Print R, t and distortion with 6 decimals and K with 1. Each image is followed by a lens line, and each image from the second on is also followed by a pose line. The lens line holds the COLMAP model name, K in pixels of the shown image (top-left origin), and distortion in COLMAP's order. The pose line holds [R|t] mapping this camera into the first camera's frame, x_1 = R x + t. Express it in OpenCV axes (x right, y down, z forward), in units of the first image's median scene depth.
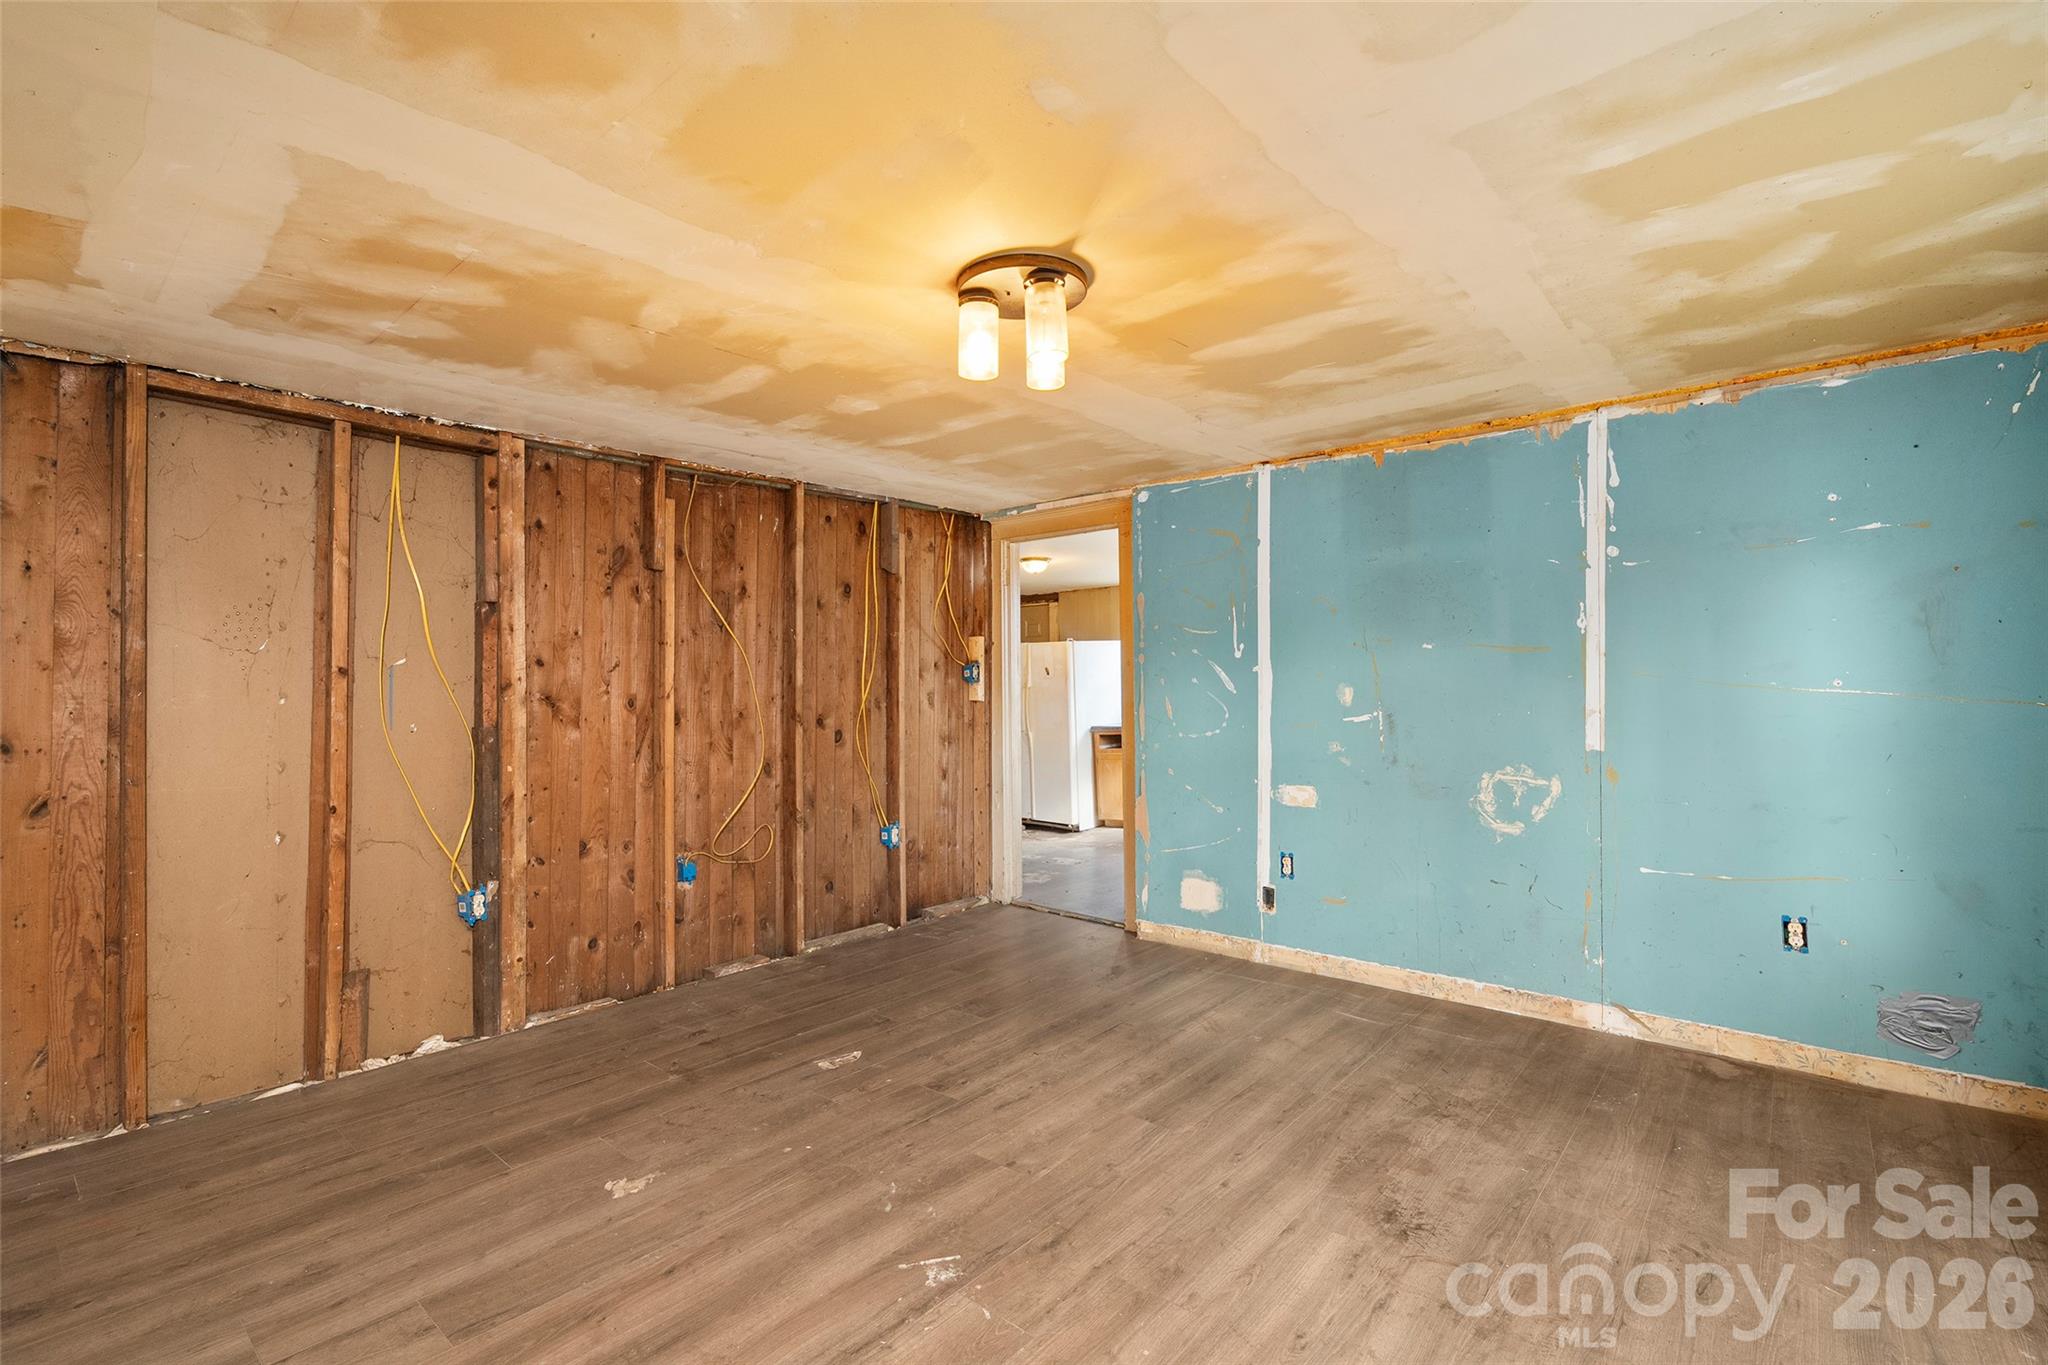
lens RADIAL K [[938.8, 0, 1024.0], [0, 938.8, 682.5], [0, 0, 1]] dist [0.000274, 0.000083]
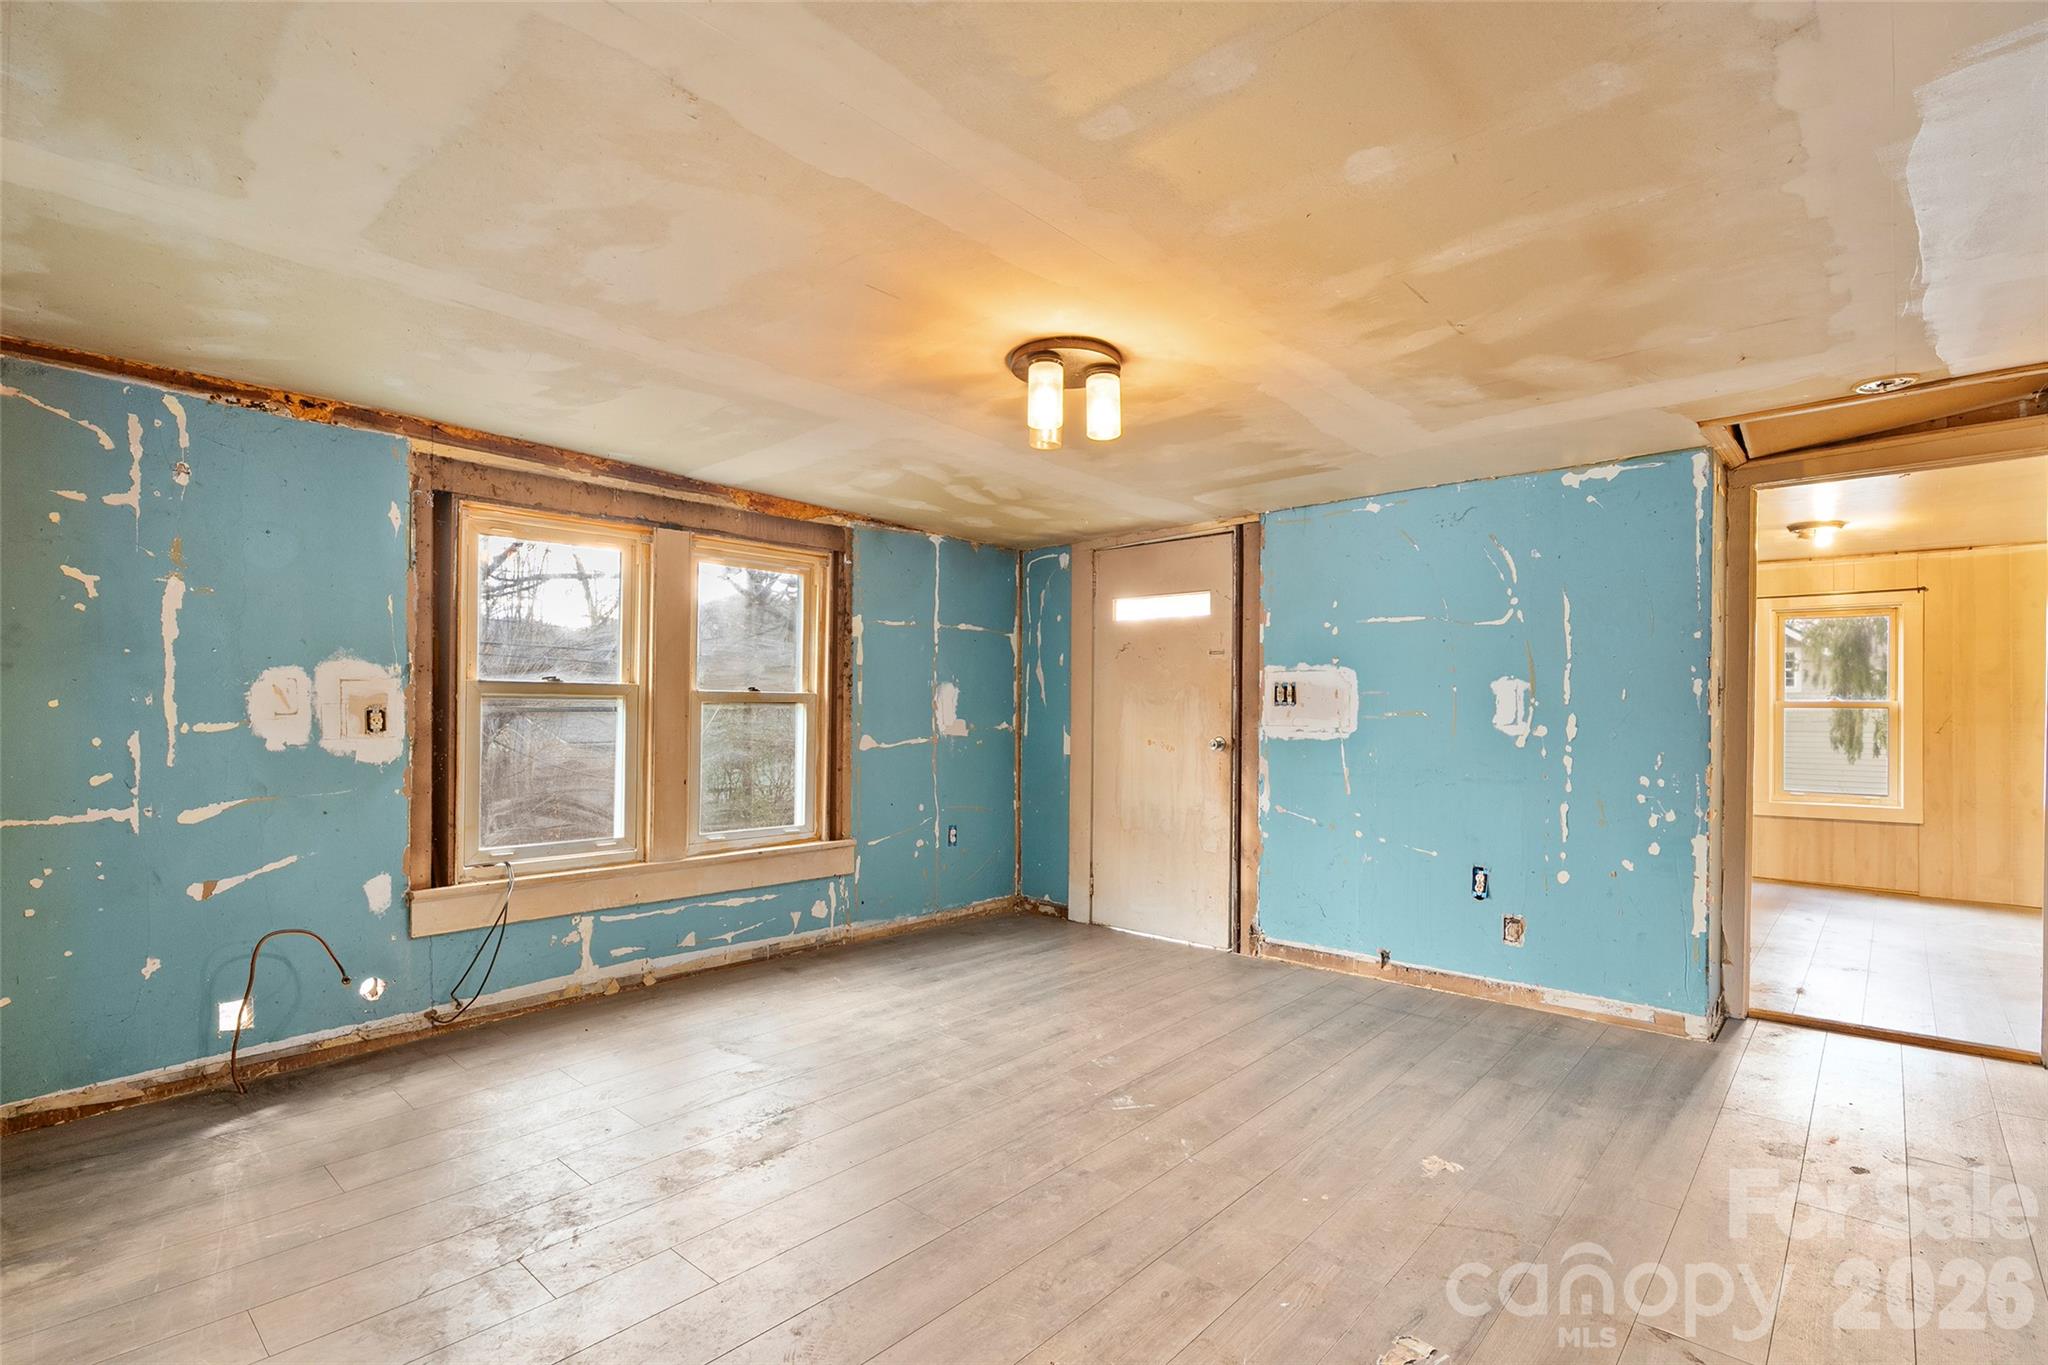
lens RADIAL K [[986.5, 0, 1024.0], [0, 986.5, 682.5], [0, 0, 1]] dist [0.000527, 0.000053]
pose [[-0.999594, 0.002922, 0.028336, 0.017508], [0.001851, 0.999285, -0.037770, 0.027453], [-0.028426, -0.037702, -0.998885, 2.151370]]
